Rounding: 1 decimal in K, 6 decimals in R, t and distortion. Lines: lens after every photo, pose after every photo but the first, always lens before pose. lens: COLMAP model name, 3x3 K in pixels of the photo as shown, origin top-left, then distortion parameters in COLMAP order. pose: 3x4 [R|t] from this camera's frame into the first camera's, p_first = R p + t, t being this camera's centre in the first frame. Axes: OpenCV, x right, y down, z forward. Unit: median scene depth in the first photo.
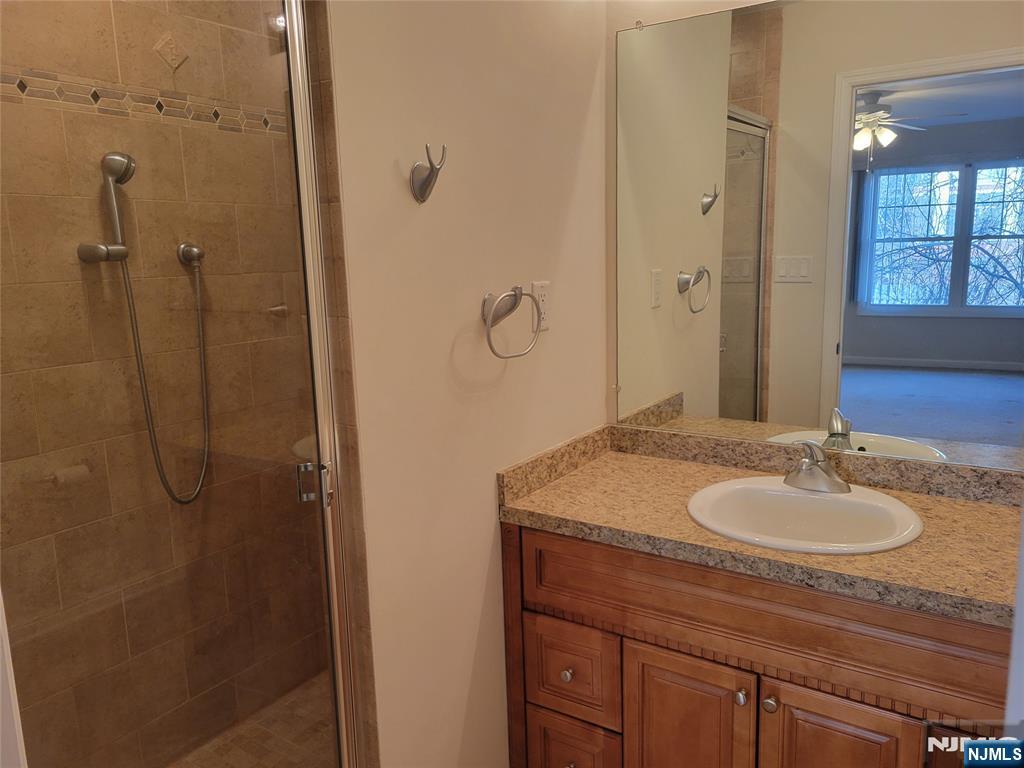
lens RADIAL K [[769.1, 0, 522.6], [0, 769.1, 387.9], [0, 0, 1]] dist [0.044773, -0.011808]
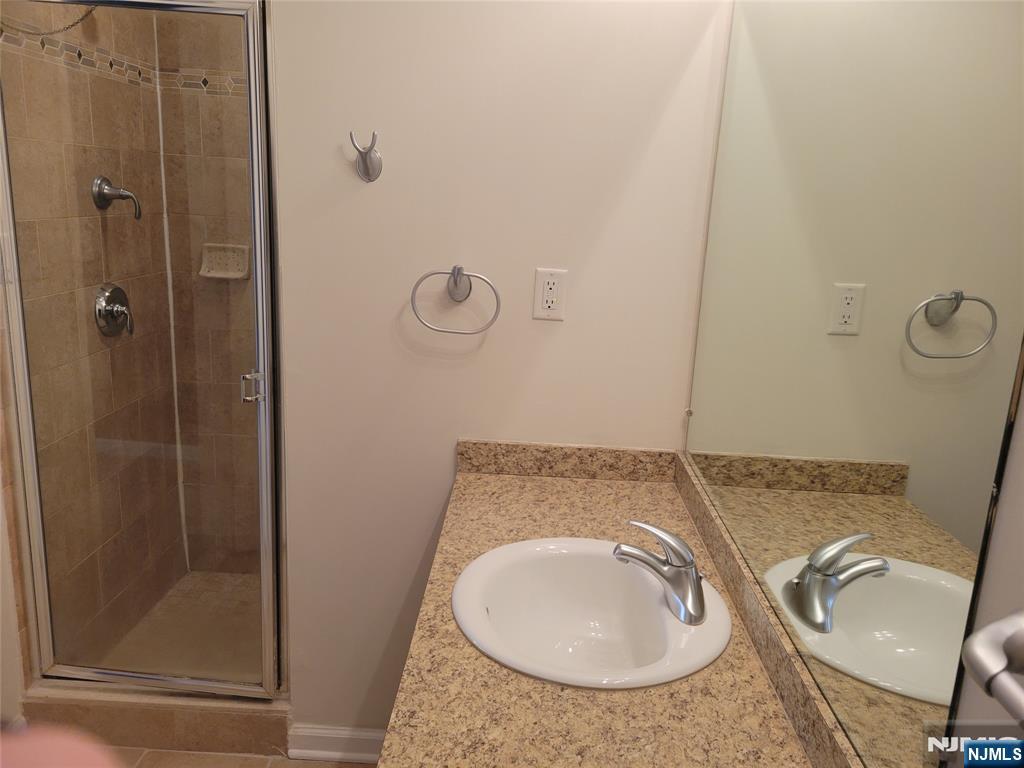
lens RADIAL K [[769.1, 0, 520.8], [0, 769.1, 378.5], [0, 0, 1]] dist [0.044773, -0.011808]
pose [[0.530333, 0.249959, -0.810103, 0.784444], [-0.218370, 0.963581, 0.154359, -0.140751], [0.819183, 0.095041, 0.565602, 0.427271]]
